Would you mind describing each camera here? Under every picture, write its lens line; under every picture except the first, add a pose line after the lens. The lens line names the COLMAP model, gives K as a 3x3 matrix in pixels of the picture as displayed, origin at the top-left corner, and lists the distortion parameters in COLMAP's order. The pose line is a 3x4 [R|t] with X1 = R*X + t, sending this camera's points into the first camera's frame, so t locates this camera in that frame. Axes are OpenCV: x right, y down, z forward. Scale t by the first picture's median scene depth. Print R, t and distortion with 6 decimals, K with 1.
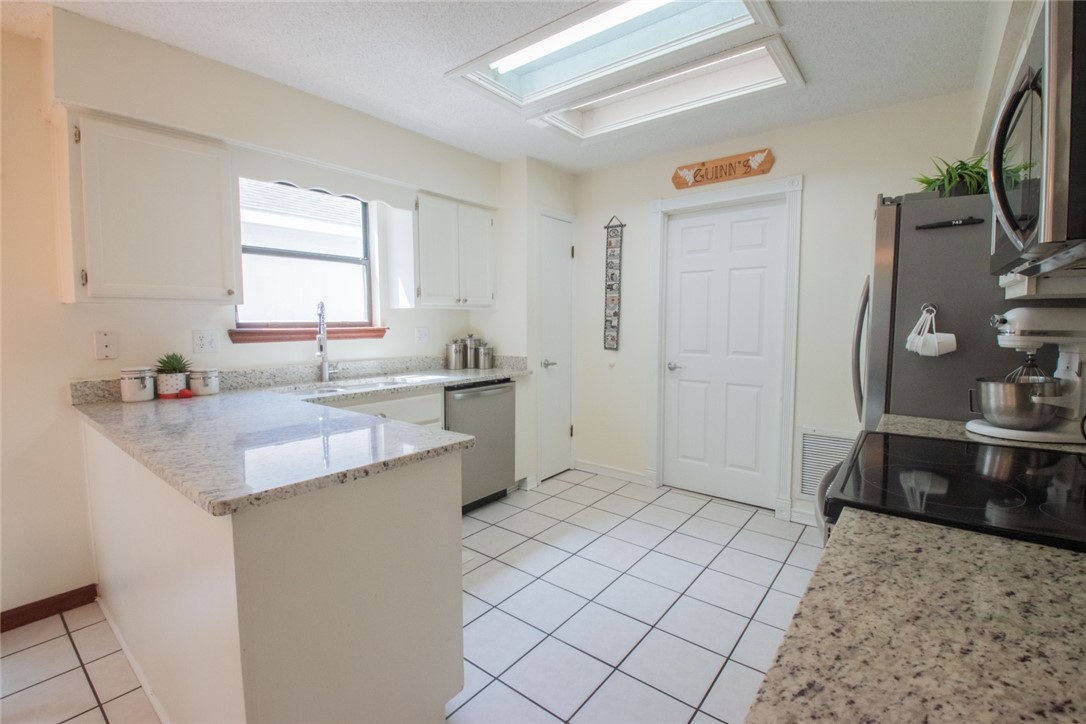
lens RADIAL K [[485.4, 0, 546.9], [0, 485.4, 360.8], [0, 0, 1]] dist [0.004362, -0.015409]
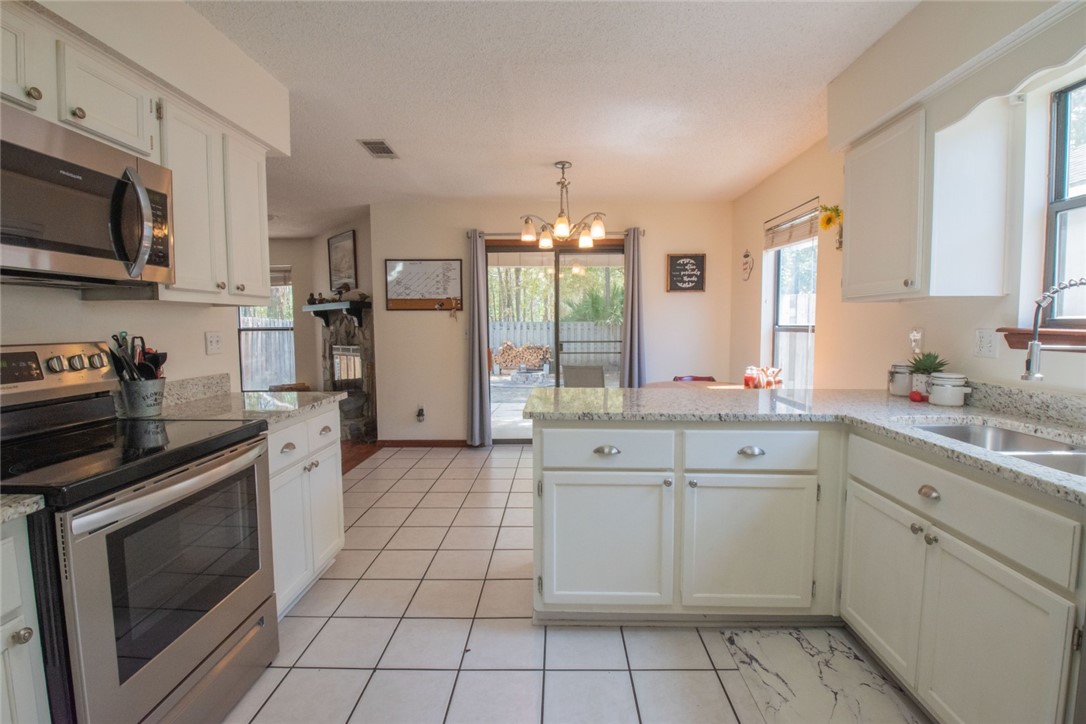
lens RADIAL K [[485.4, 0, 544.1], [0, 485.4, 361.7], [0, 0, 1]] dist [0.004362, -0.015409]
pose [[-0.803279, 0.052543, -0.593281, 0.259405], [-0.043387, 0.988293, 0.146270, -0.073965], [0.594021, 0.143236, -0.791595, 0.963162]]
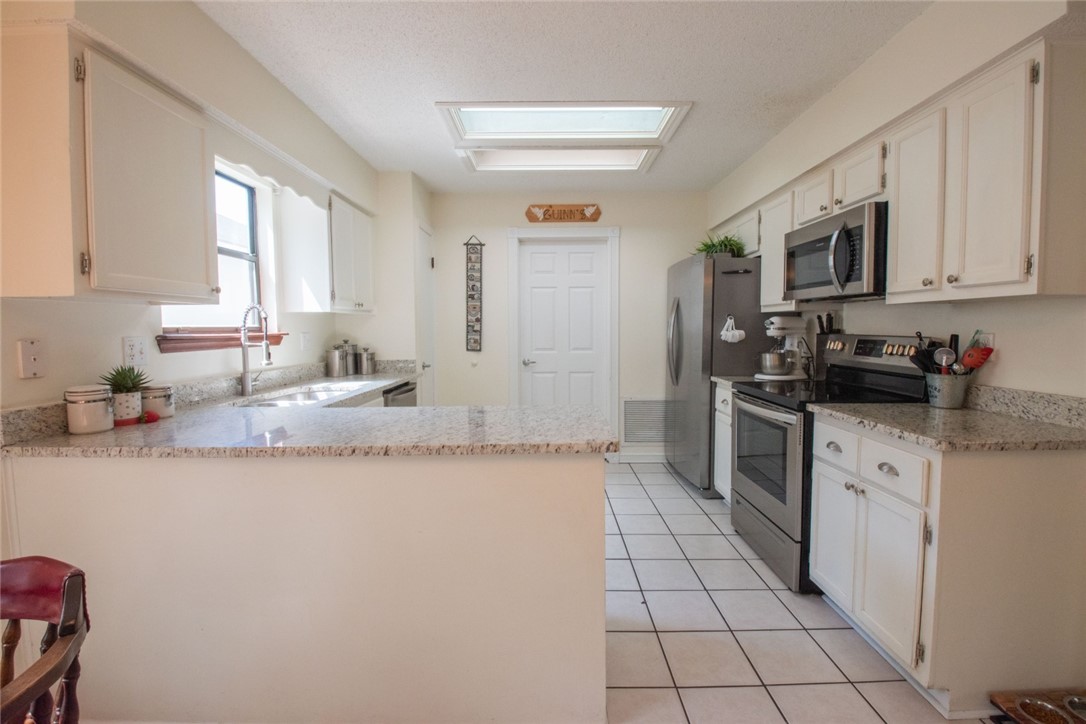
lens RADIAL K [[485.4, 0, 549.0], [0, 485.4, 355.3], [0, 0, 1]] dist [0.004362, -0.015409]
pose [[0.779356, -0.039056, 0.625362, -0.542307], [0.057124, 0.998328, -0.008842, 0.009281], [-0.623971, 0.042614, 0.780284, -0.006239]]
